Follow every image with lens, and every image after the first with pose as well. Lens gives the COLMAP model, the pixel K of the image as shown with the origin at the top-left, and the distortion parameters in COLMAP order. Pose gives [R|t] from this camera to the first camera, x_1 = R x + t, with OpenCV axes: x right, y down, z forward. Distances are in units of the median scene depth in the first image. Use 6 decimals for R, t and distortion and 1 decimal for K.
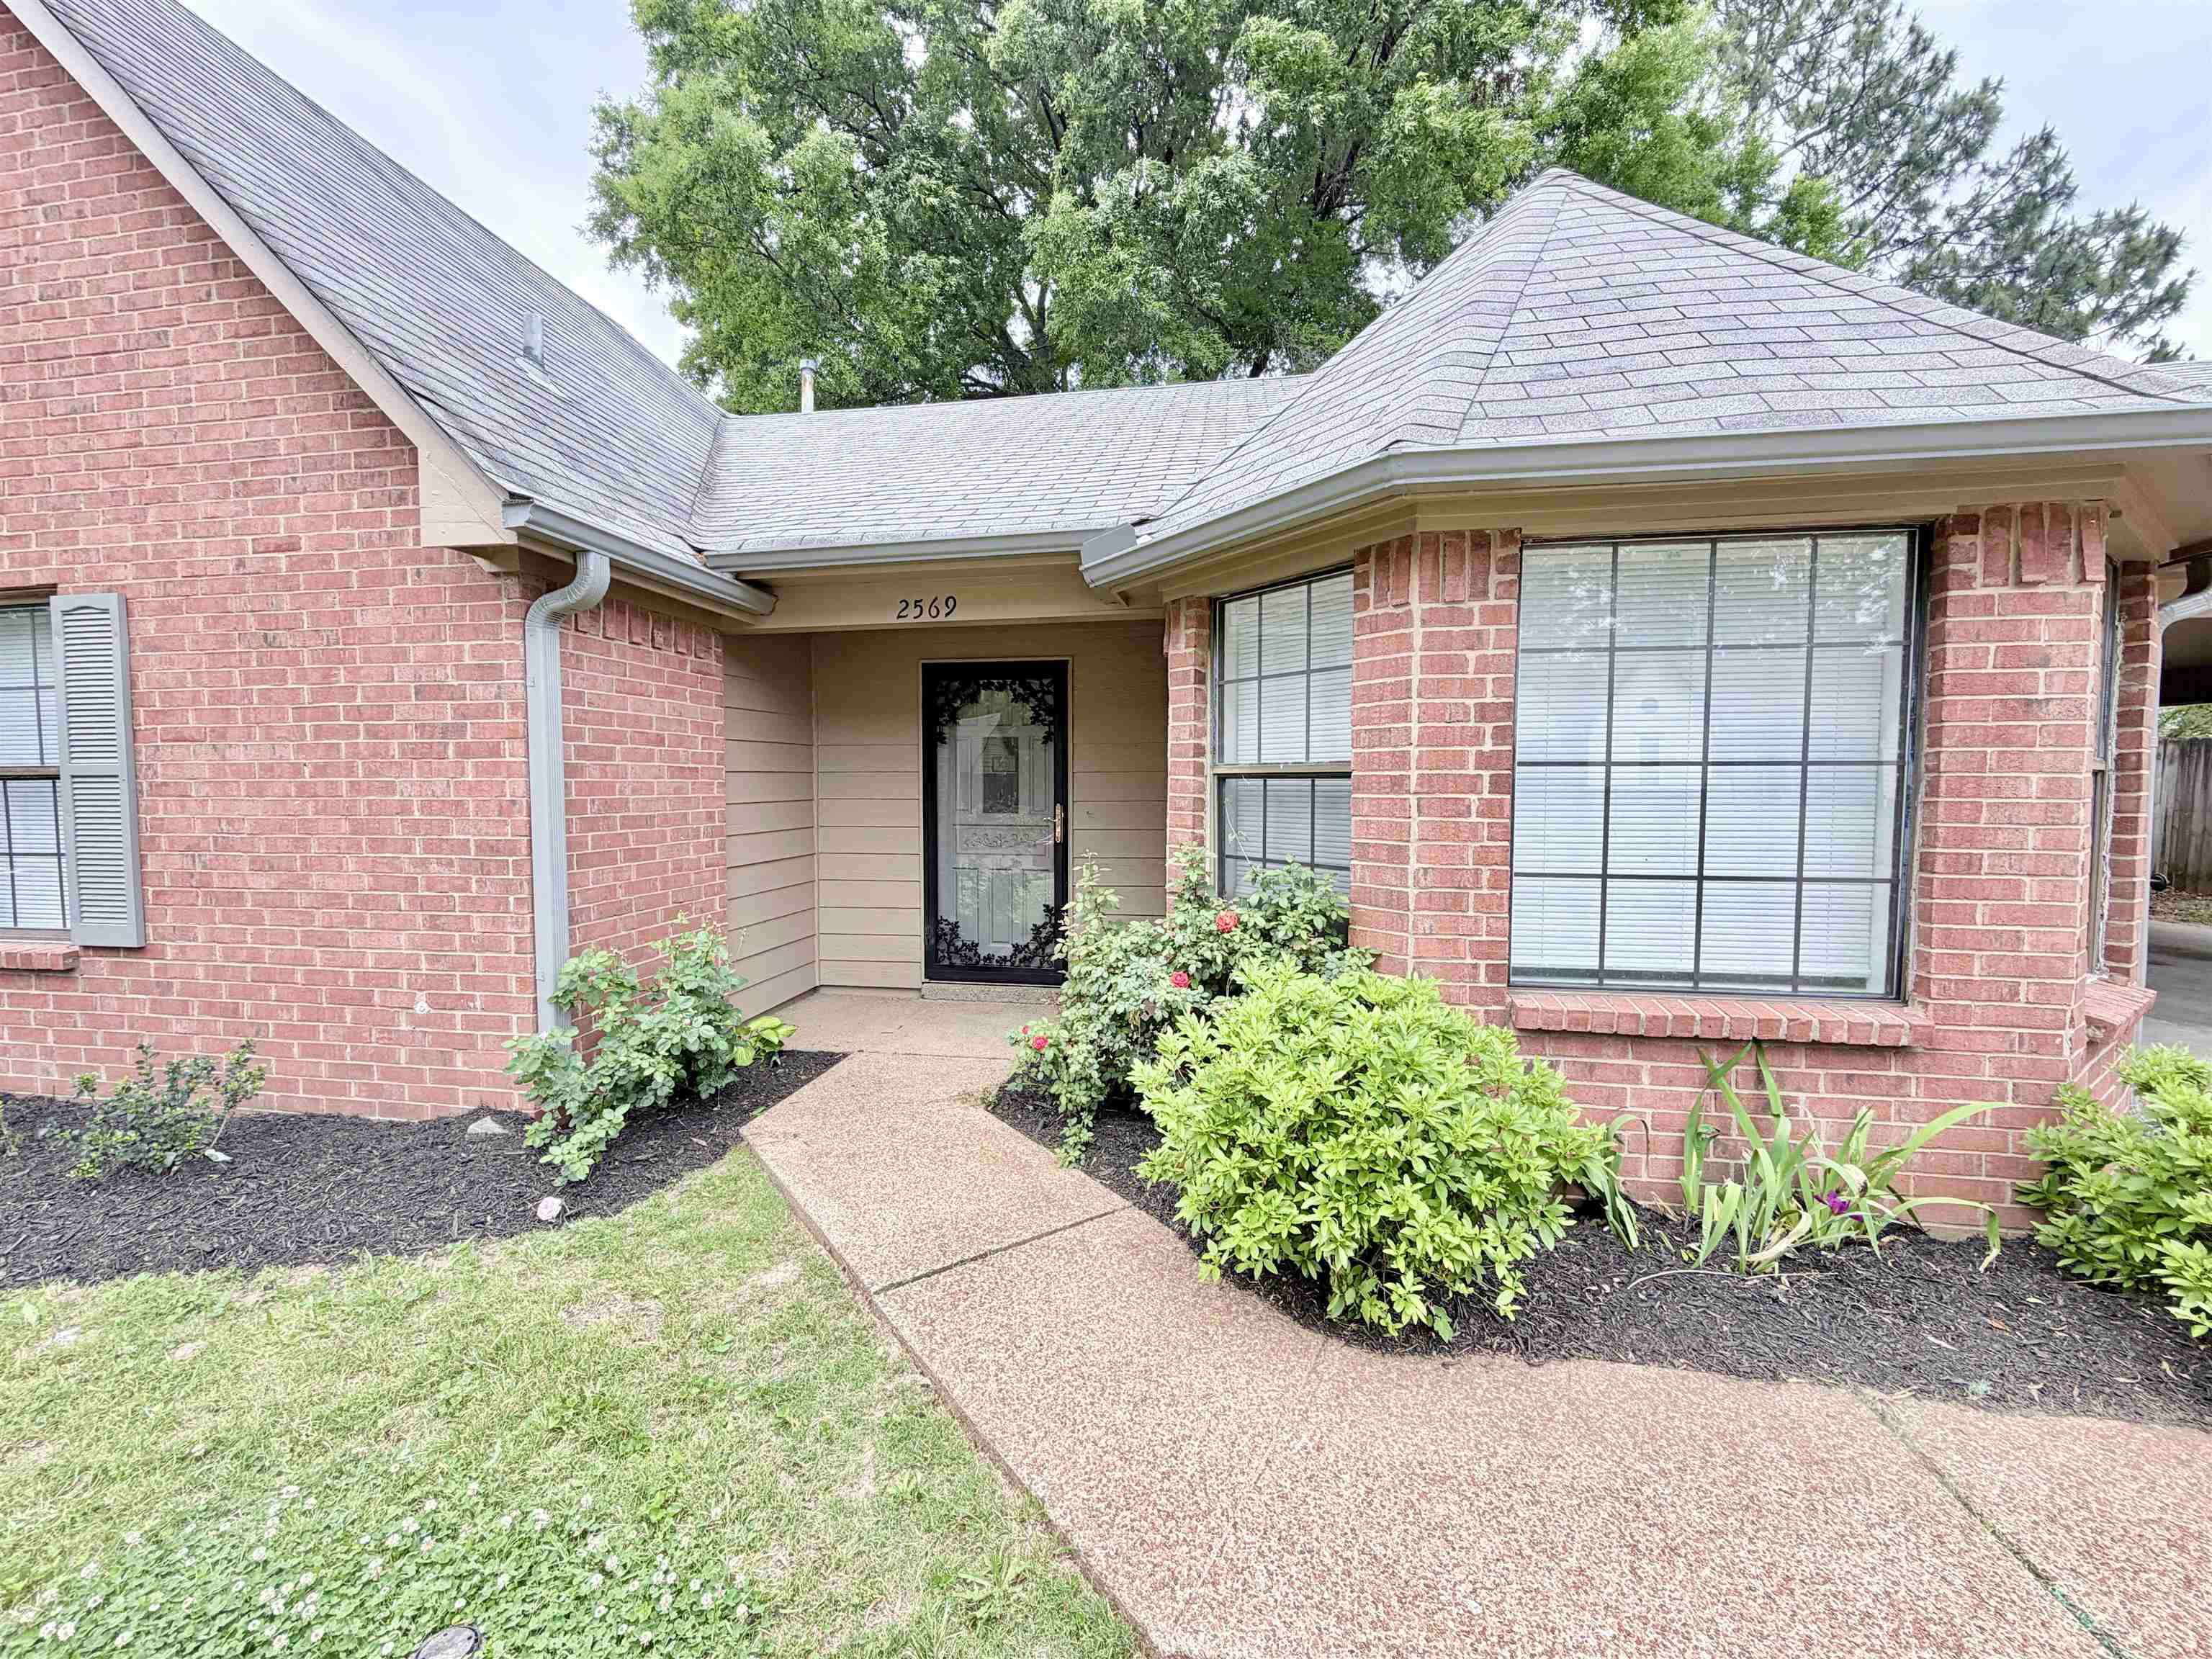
lens RADIAL K [[884.7, 0, 1097.1], [0, 884.7, 831.4], [0, 0, 1]] dist [0.000003, 0.000746]
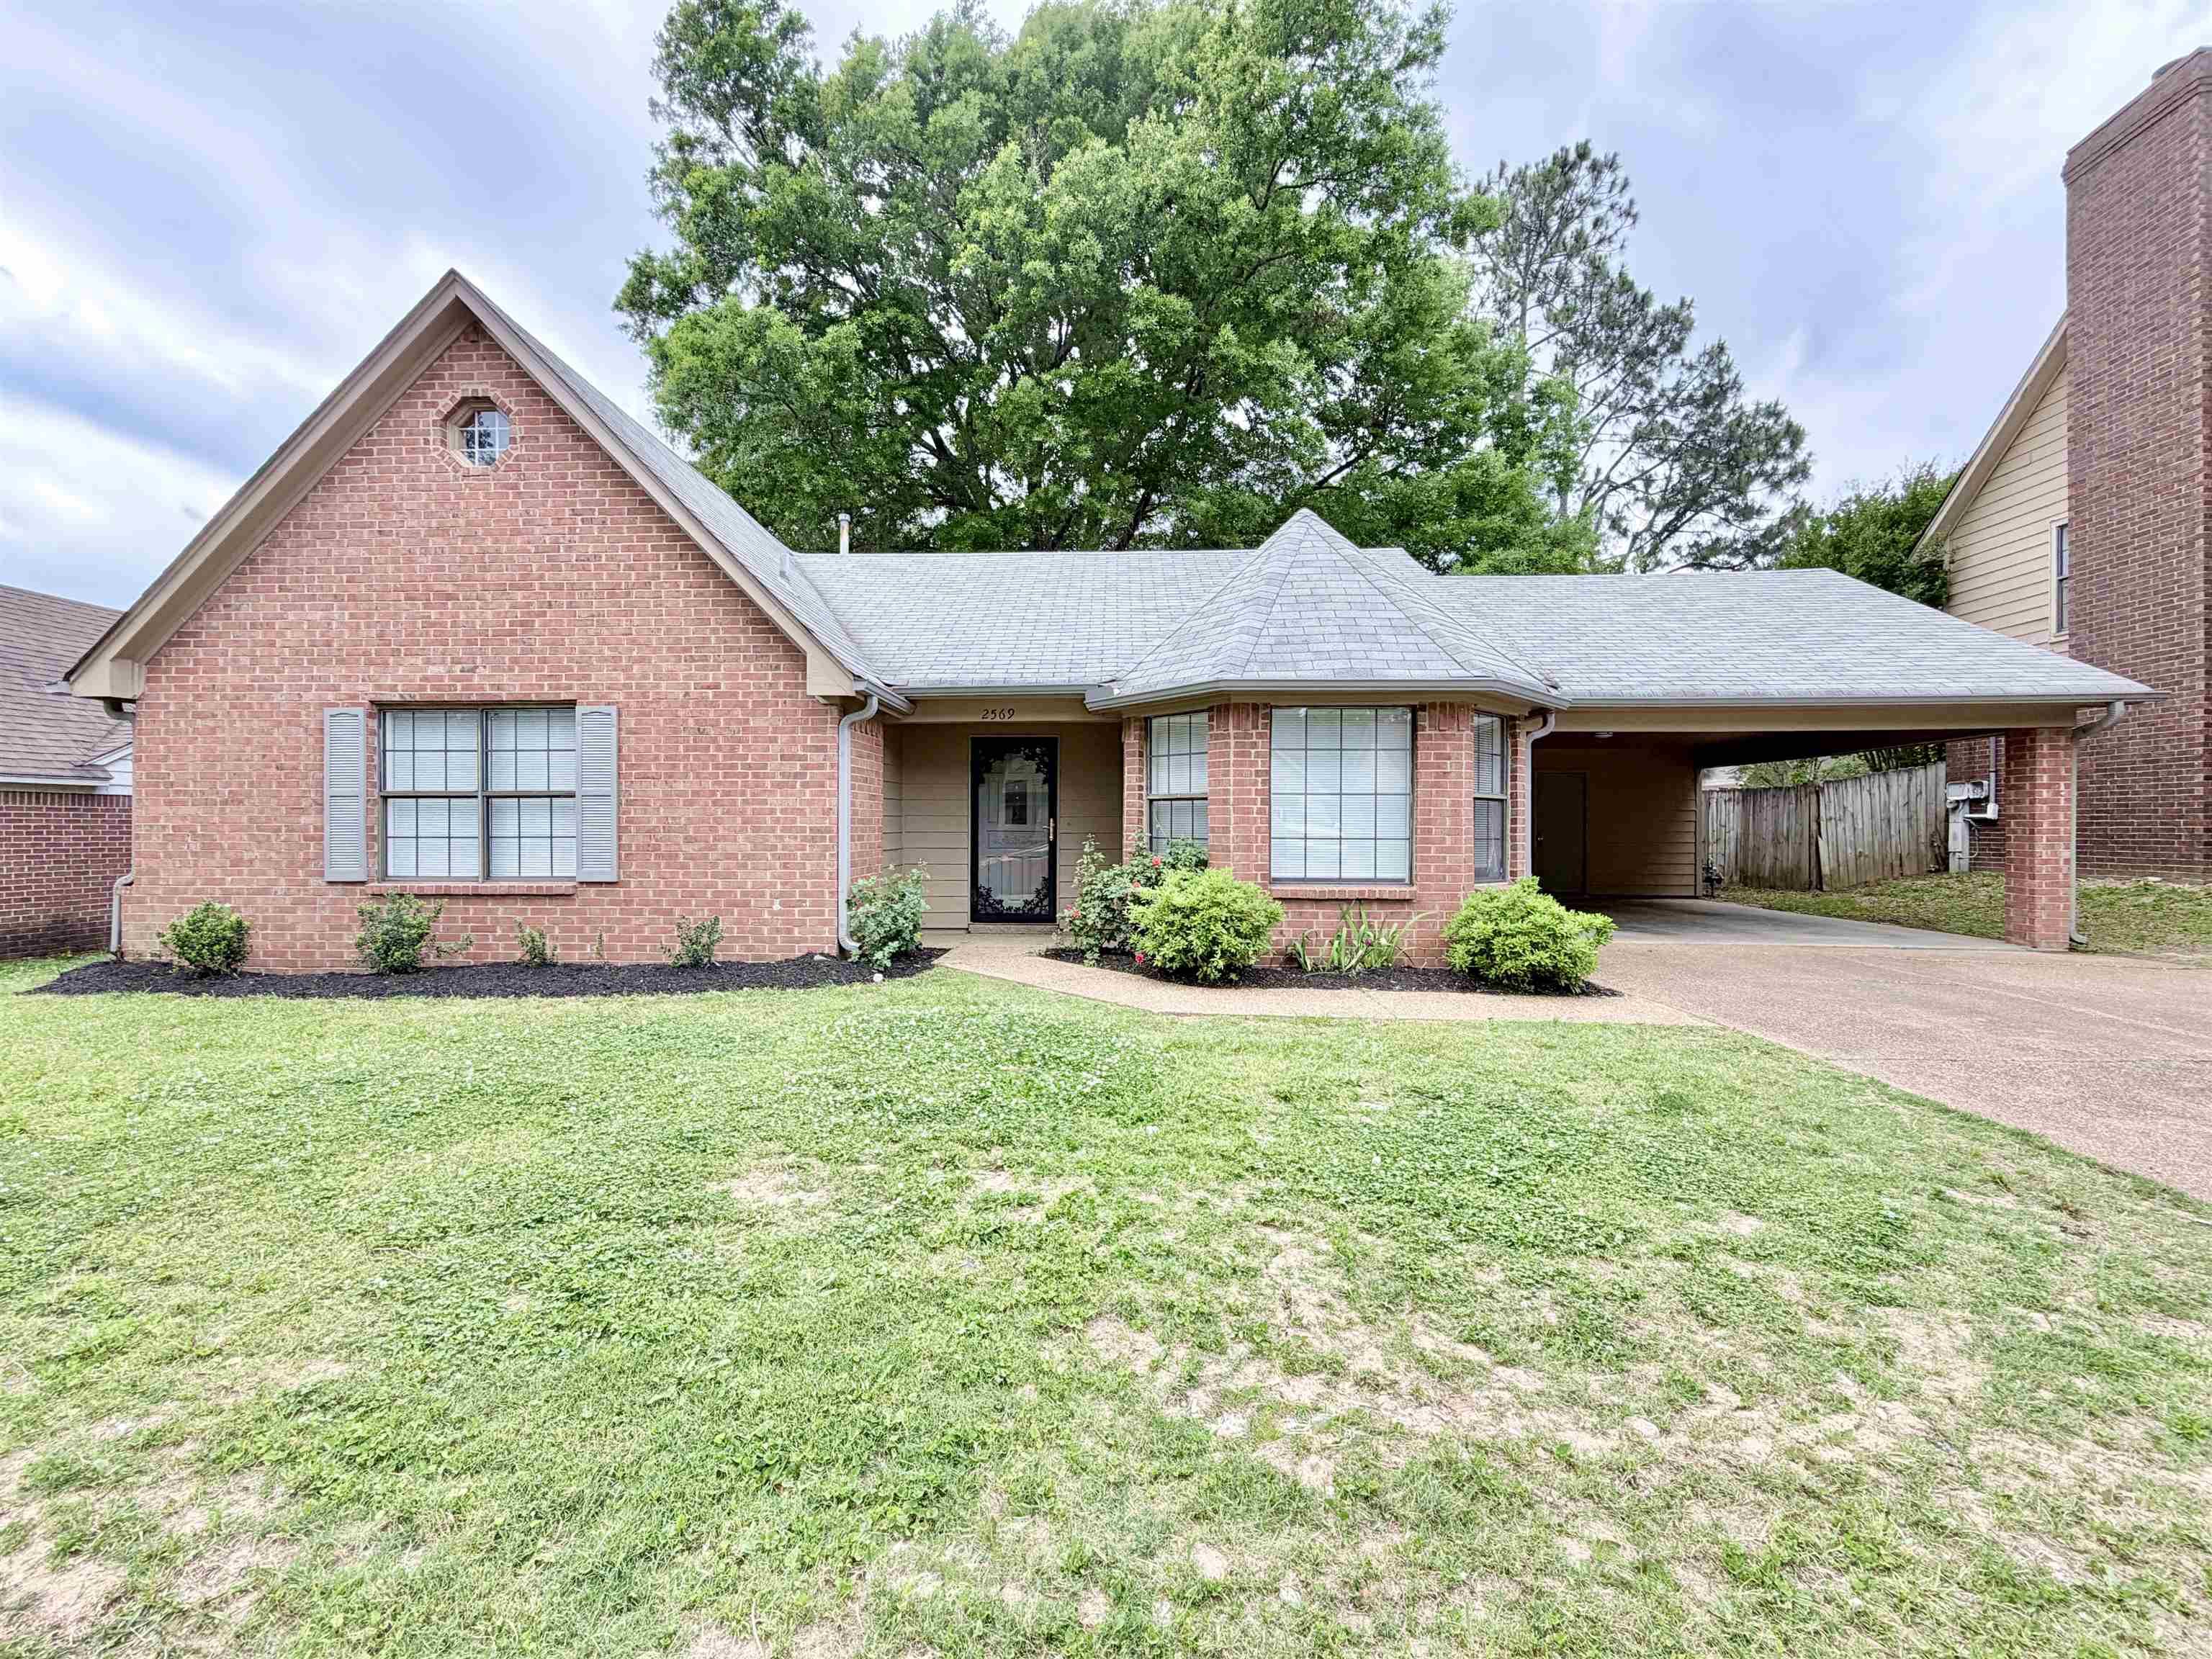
lens RADIAL K [[903.0, 0, 1099.3], [0, 903.0, 831.5], [0, 0, 1]] dist [0.001143, 0.000141]
pose [[0.991813, 0.002782, 0.127669, -0.259570], [0.003227, 0.998897, -0.046834, 0.114568], [-0.127659, 0.046863, 0.990710, -1.132018]]
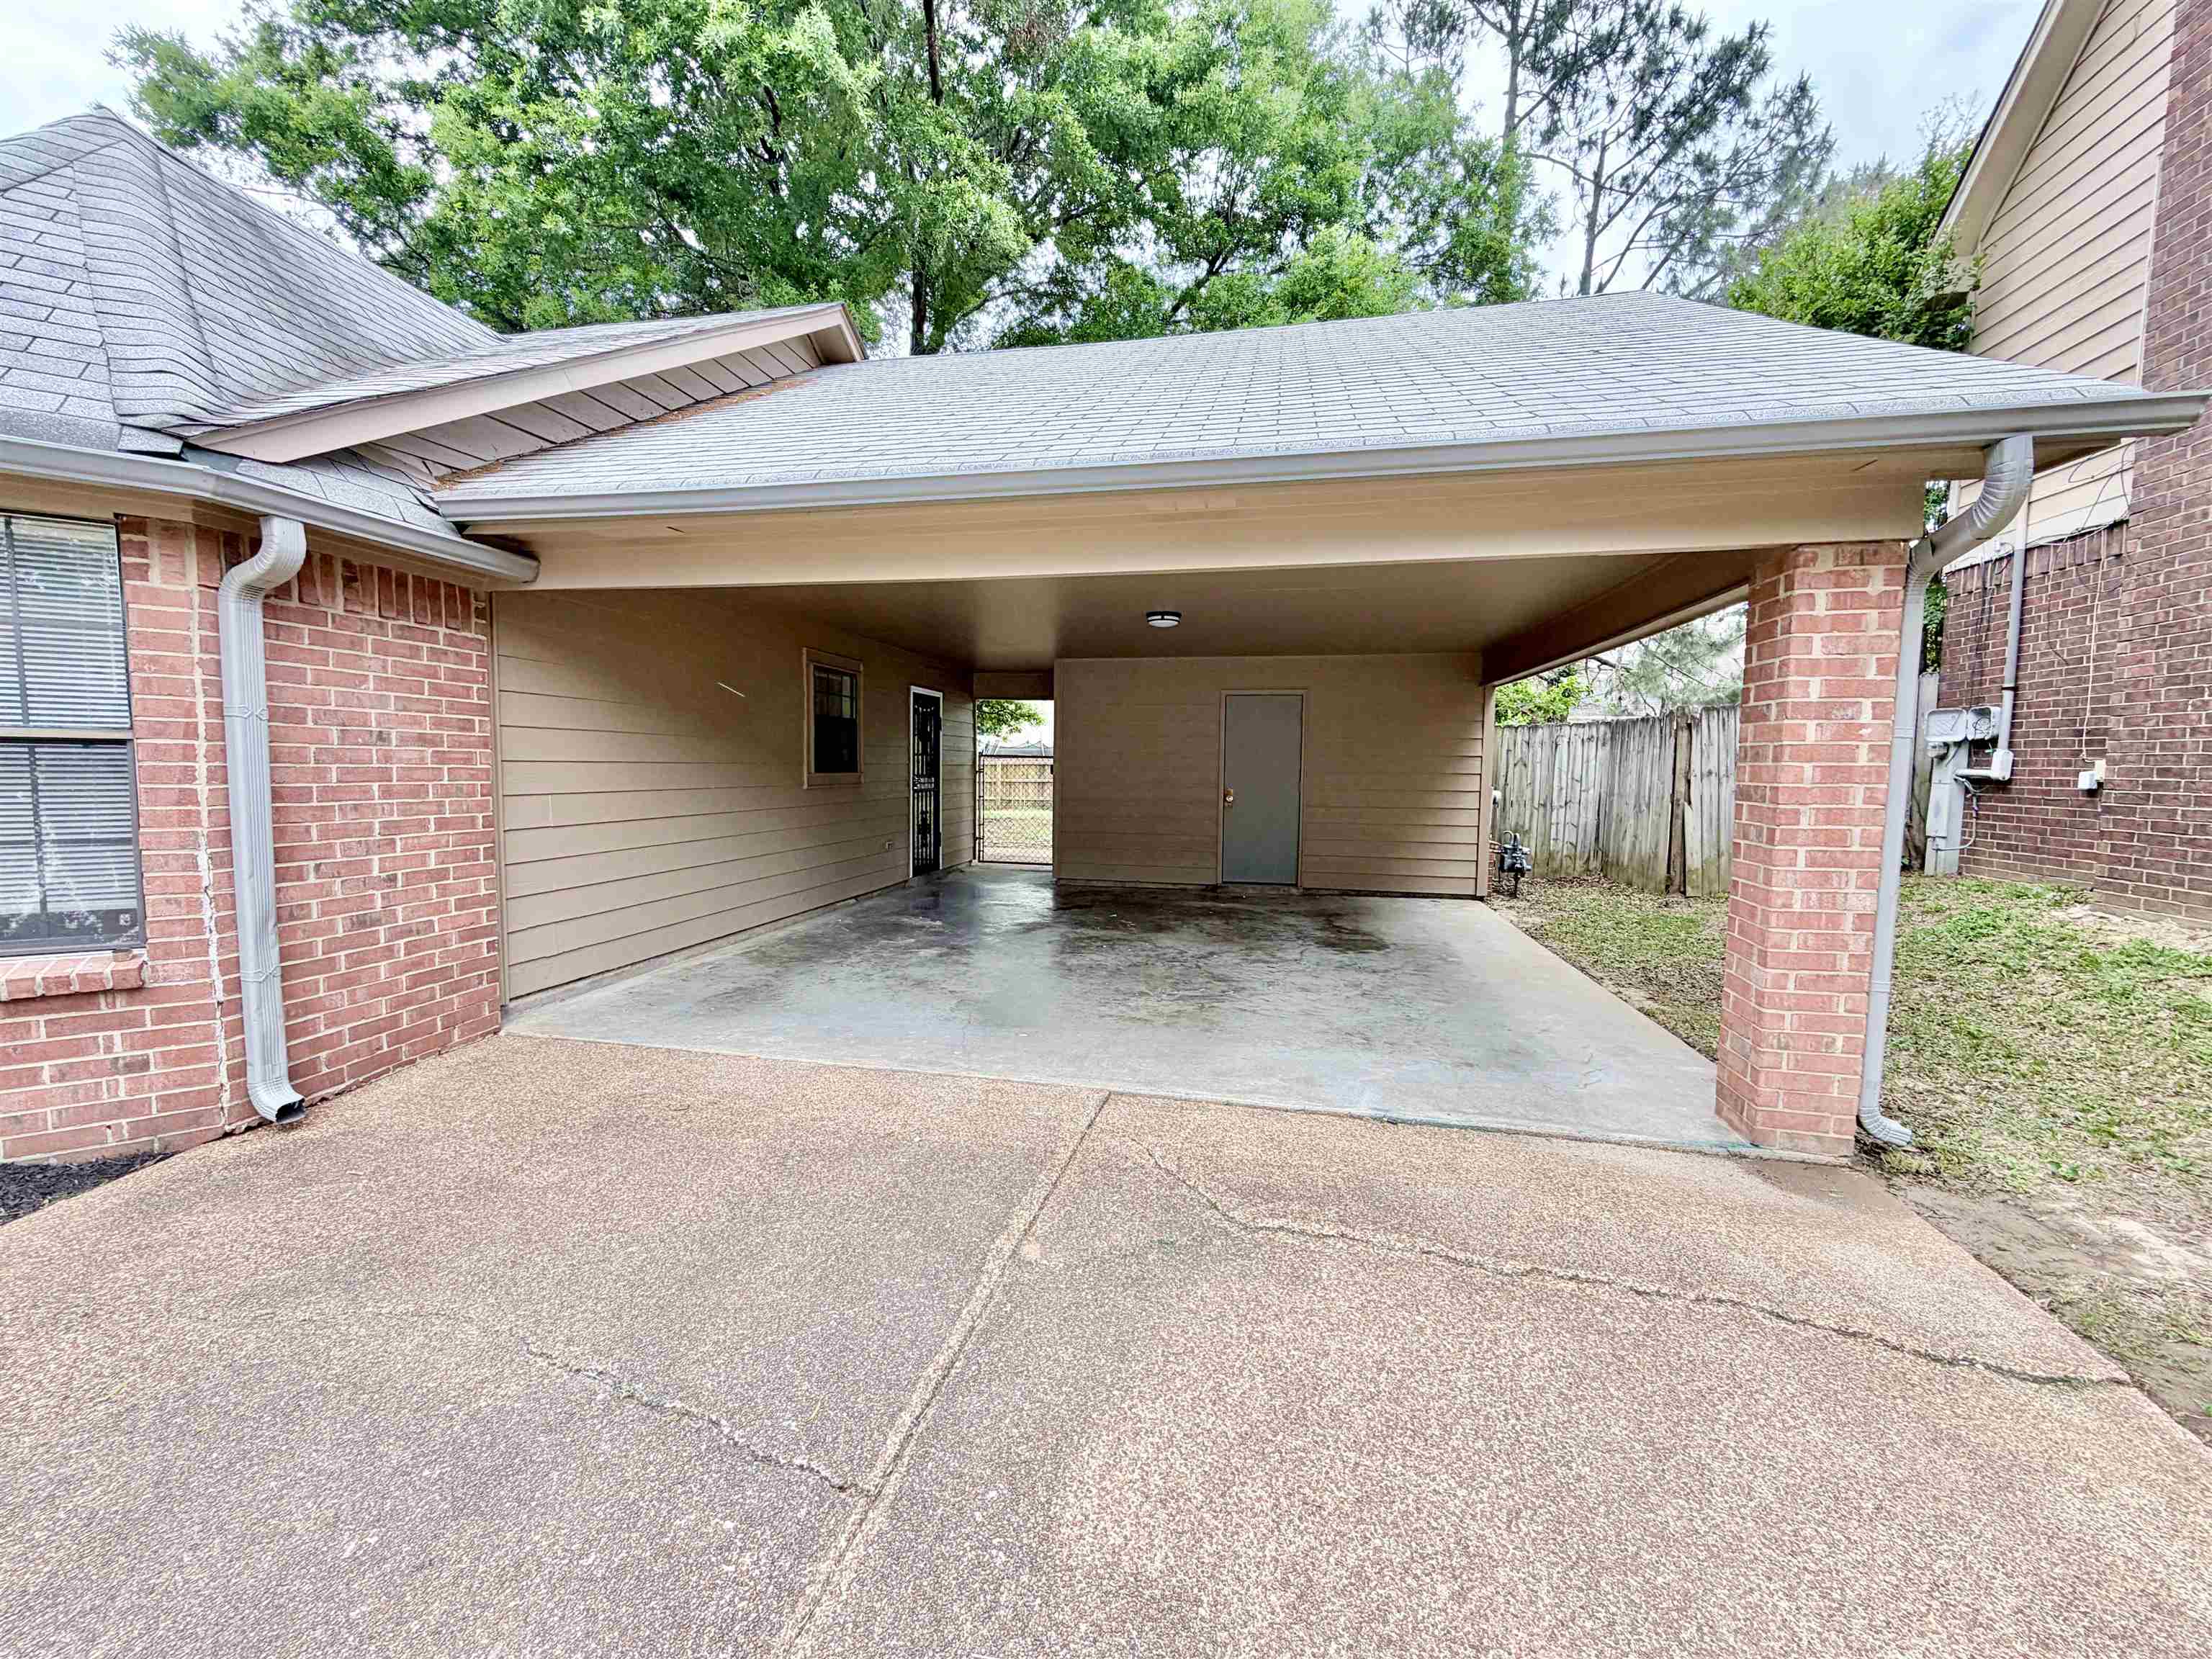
lens RADIAL K [[903.3, 0, 1133.4], [0, 903.3, 834.6], [0, 0, 1]] dist [0.001068, 0.000400]
pose [[0.999983, 0.005771, 0.000116, 1.879105], [-0.005772, 0.999668, 0.025113, -0.009739], [0.000029, -0.025114, 0.999685, 0.053891]]
